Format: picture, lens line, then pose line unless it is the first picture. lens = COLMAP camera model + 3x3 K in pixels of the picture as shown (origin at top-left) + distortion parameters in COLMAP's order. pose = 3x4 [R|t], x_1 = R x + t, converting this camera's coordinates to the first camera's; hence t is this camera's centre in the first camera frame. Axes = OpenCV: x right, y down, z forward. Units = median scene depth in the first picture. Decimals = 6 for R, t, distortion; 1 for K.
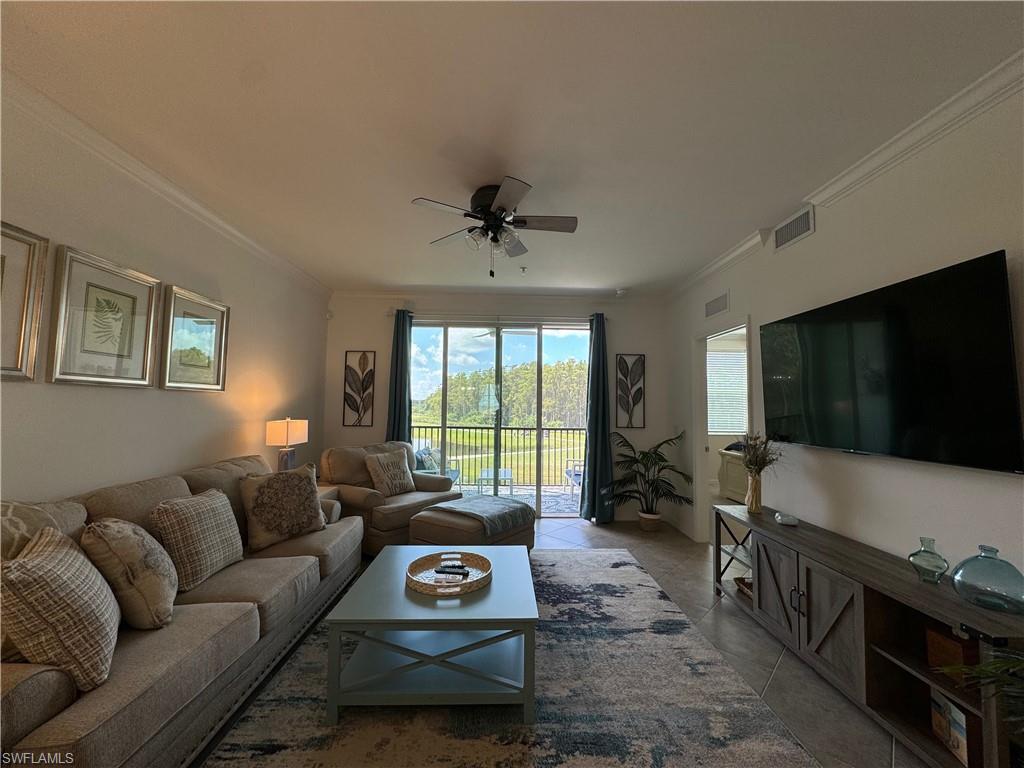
lens RADIAL K [[409.8, 0, 512.8], [0, 409.8, 384.7], [0, 0, 1]] dist [-0.002240, 0.000137]
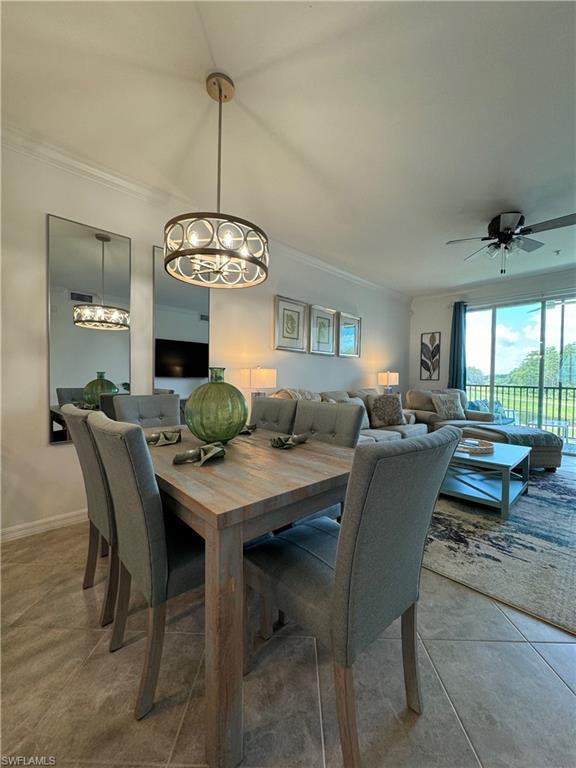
lens RADIAL K [[307.5, 0, 287.9], [0, 307.5, 384.4], [0, 0, 1]] dist [-0.001347, 0.000049]
pose [[0.671481, 0.012916, -0.740909, 0.259563], [0.035812, 0.998114, 0.049855, 0.068714], [0.740156, -0.060010, 0.669752, -0.402888]]
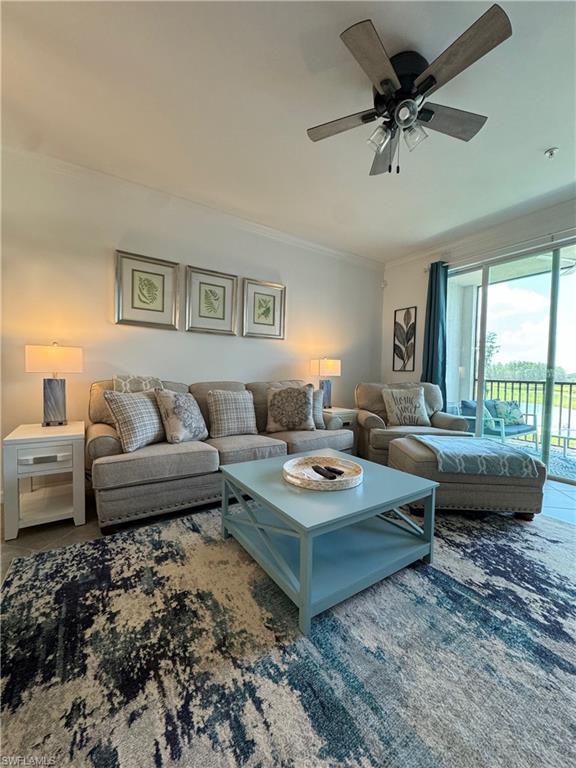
lens RADIAL K [[307.3, 0, 288.3], [0, 307.3, 384.2], [0, 0, 1]] dist [-0.002240, 0.000137]
pose [[0.533235, 0.028628, -0.845483, 0.382290], [0.032089, 0.998024, 0.054031, 0.143548], [0.845359, -0.055942, 0.531262, 0.404092]]
